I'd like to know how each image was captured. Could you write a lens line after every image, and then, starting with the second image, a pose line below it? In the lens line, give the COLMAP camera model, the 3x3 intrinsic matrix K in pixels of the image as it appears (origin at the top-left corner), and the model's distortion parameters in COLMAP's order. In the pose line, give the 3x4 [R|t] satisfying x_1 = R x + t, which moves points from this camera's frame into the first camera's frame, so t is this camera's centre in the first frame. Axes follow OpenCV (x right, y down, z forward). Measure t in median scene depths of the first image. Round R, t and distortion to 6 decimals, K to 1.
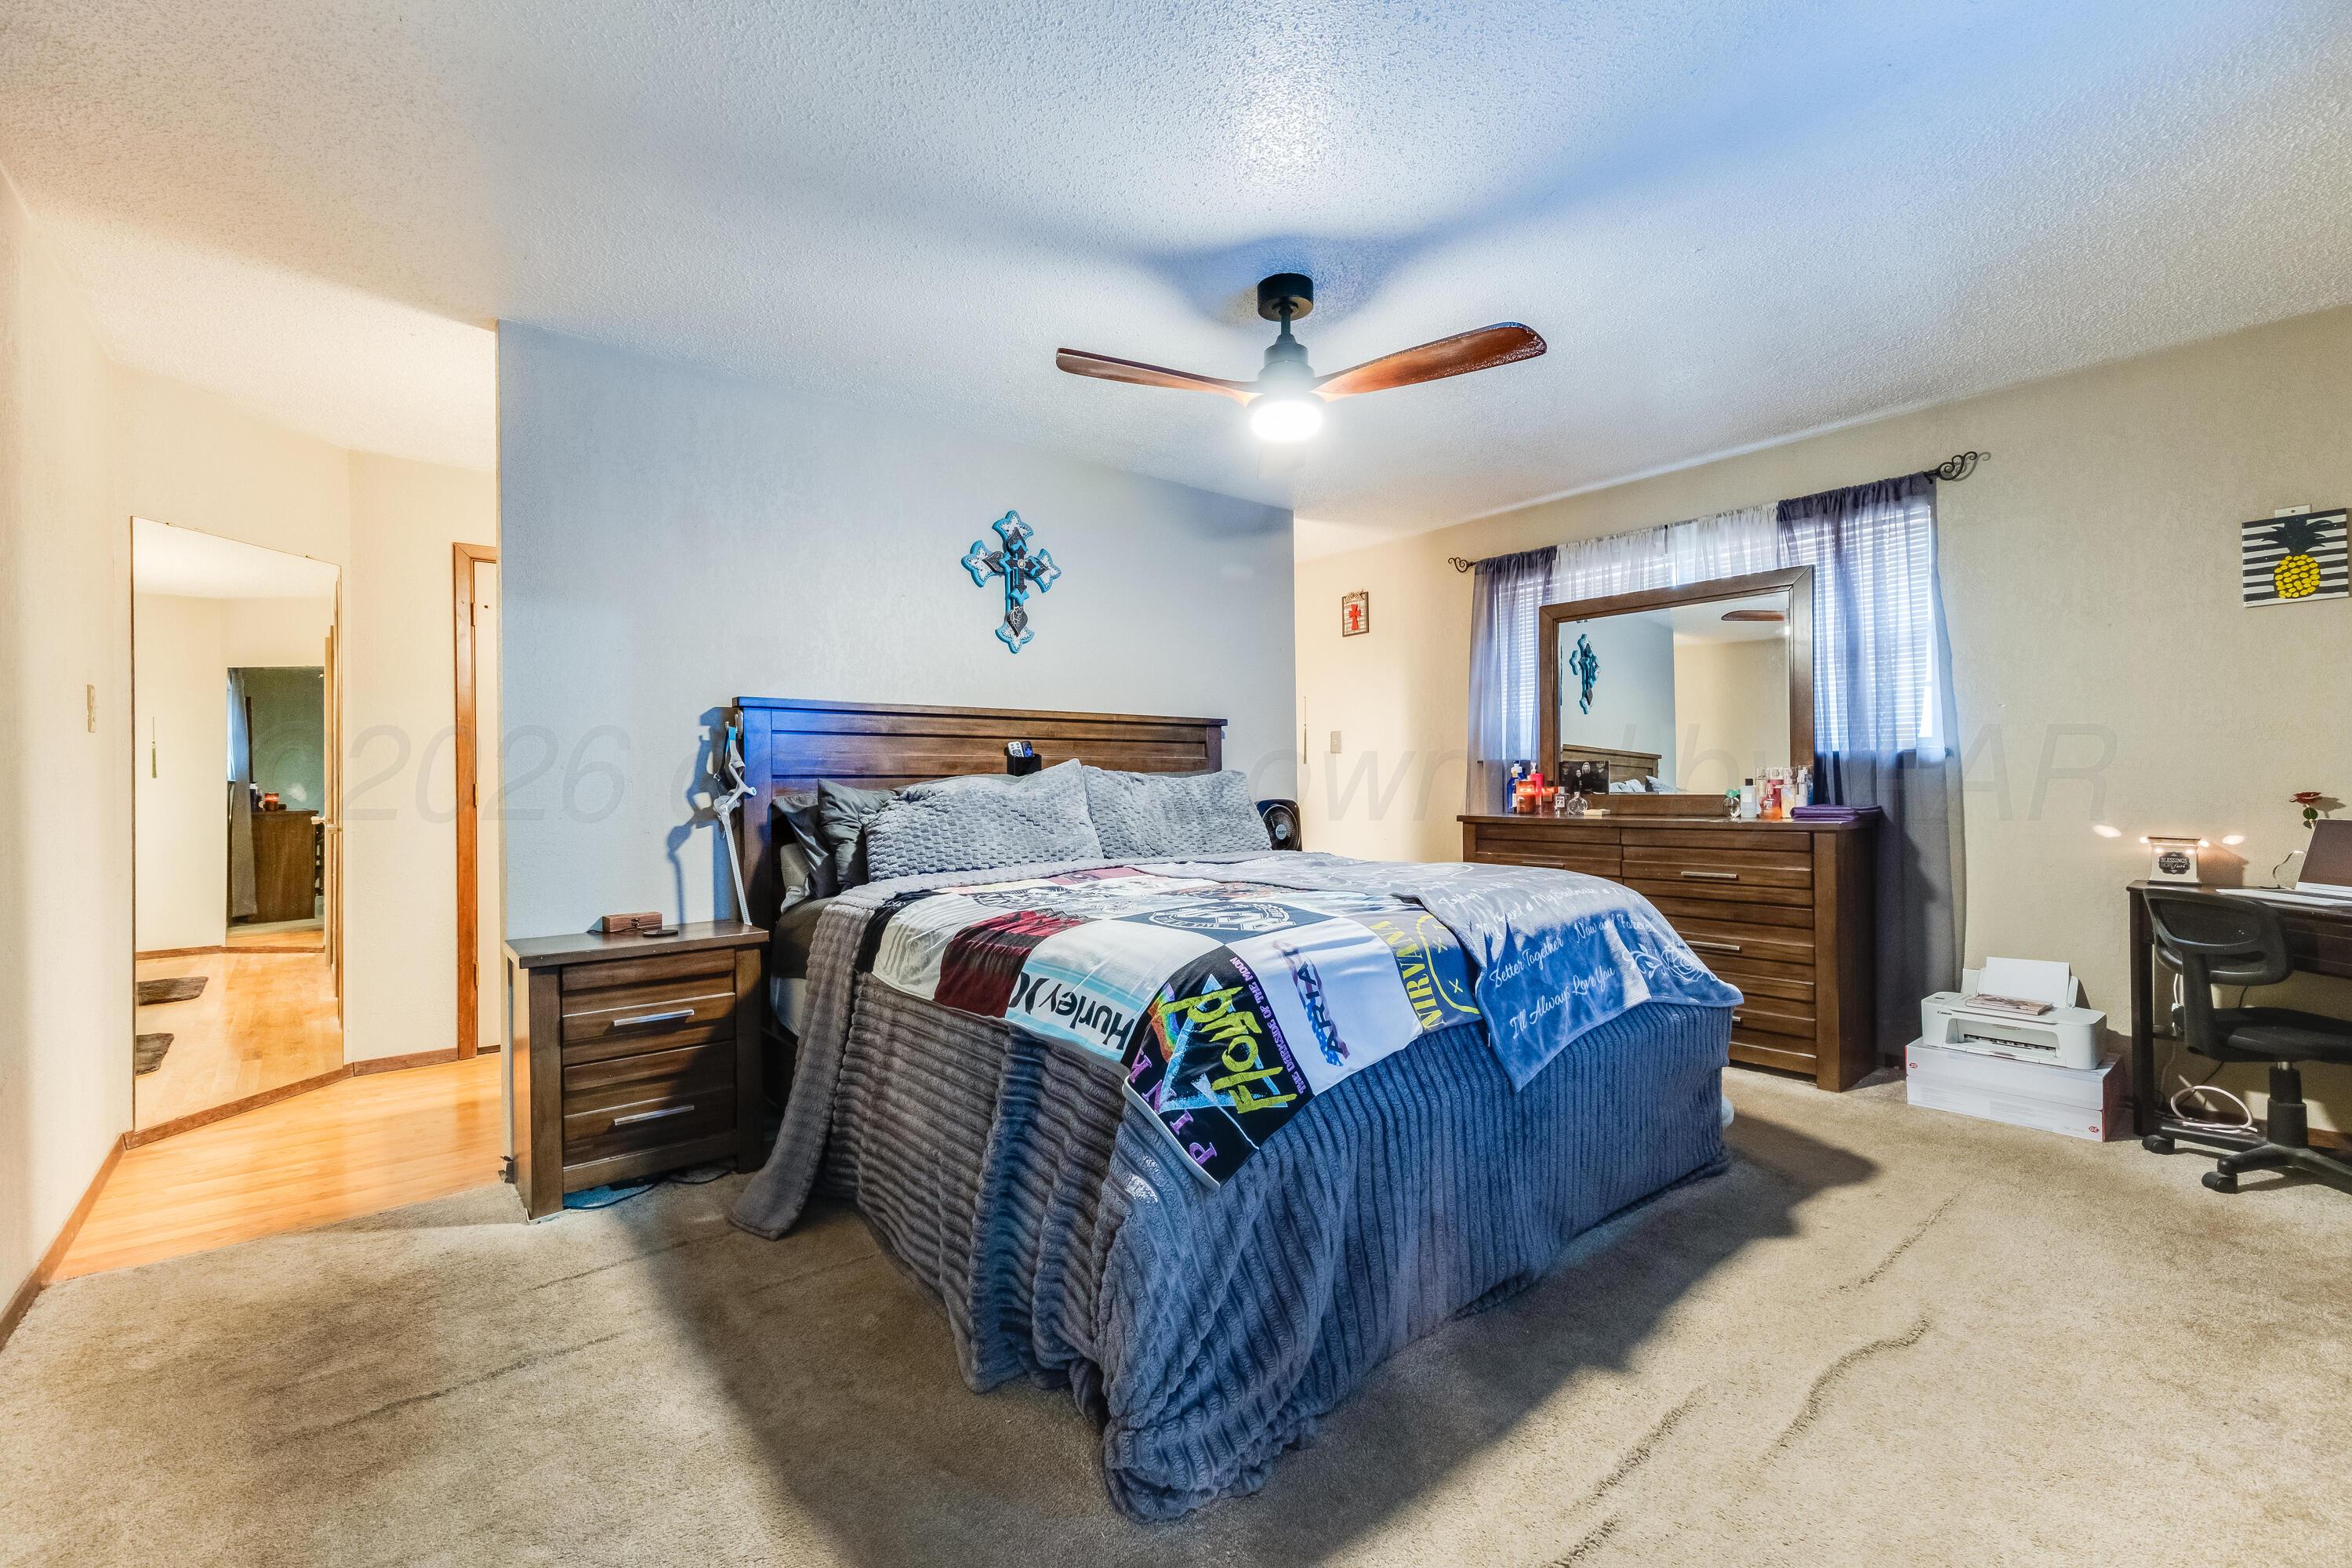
lens RADIAL K [[1003.5, 0, 1176.9], [0, 1003.5, 776.7], [0, 0, 1]] dist [0.002558, 0.000154]
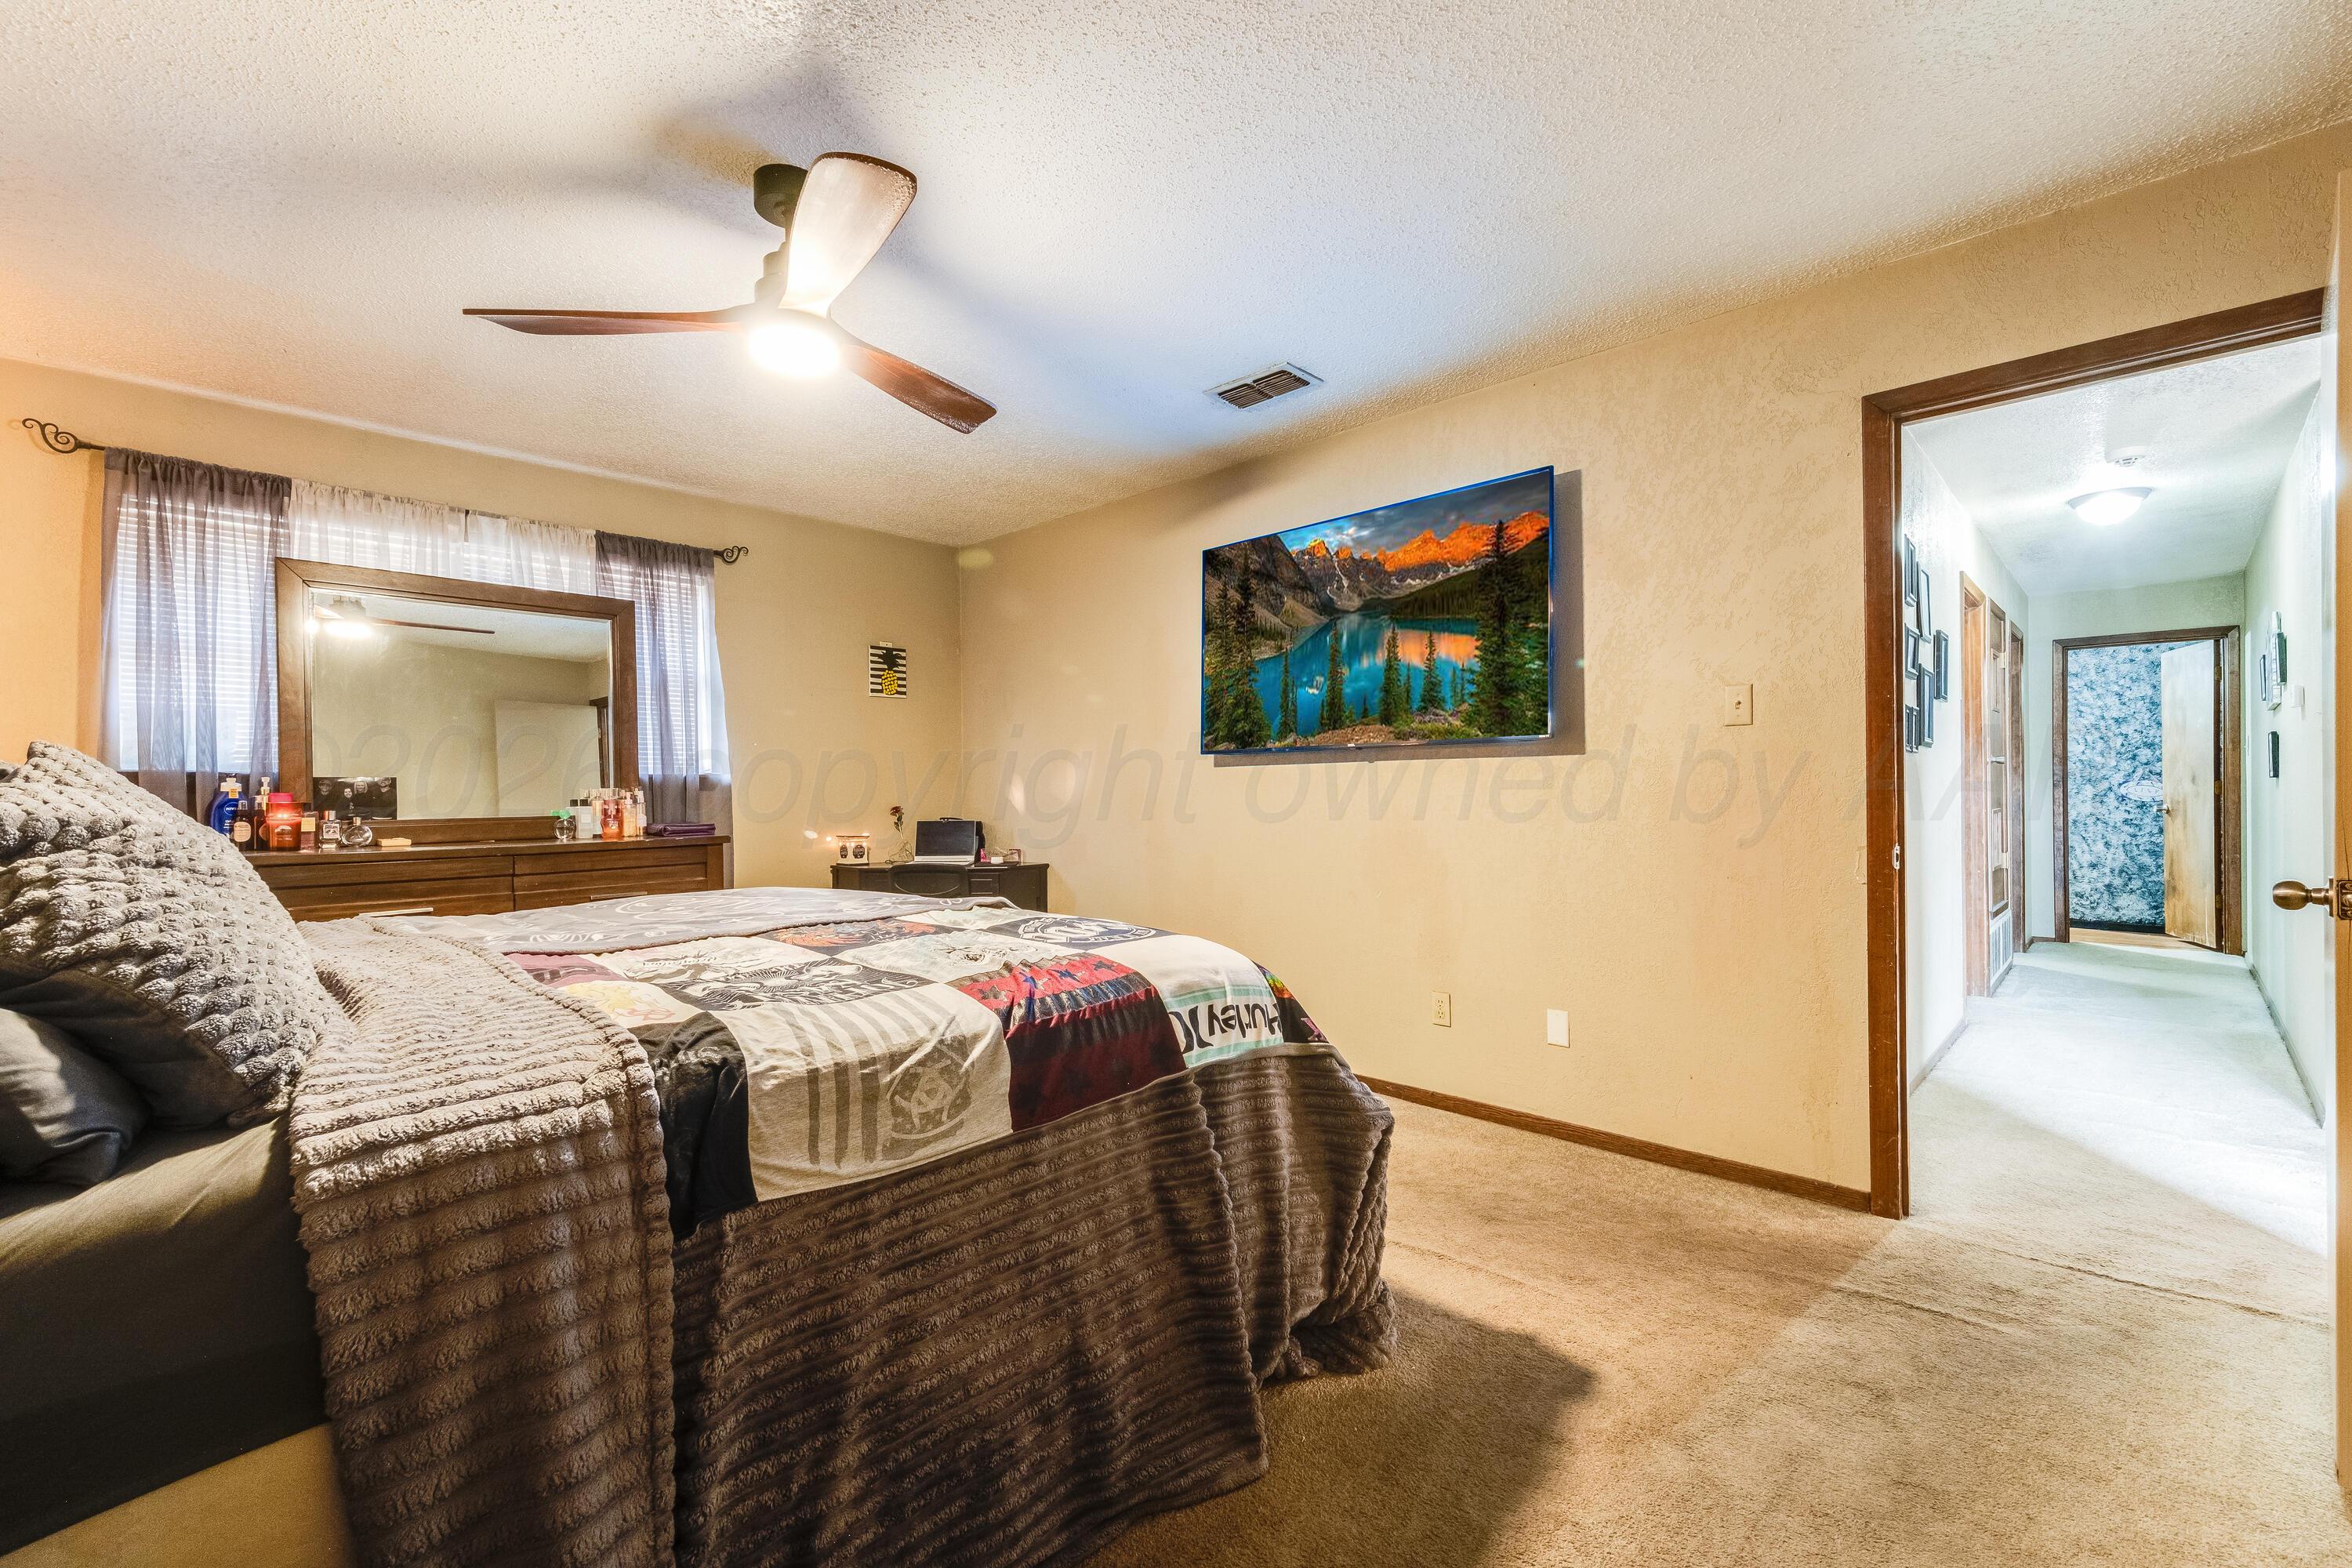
lens RADIAL K [[1003.5, 0, 1176.7], [0, 1003.5, 789.9], [0, 0, 1]] dist [0.002558, 0.000154]
pose [[-0.132812, 0.012065, 0.991068, -0.505674], [0.005447, 0.999920, -0.011443, 0.007467], [-0.991126, 0.003879, -0.132867, 0.554625]]
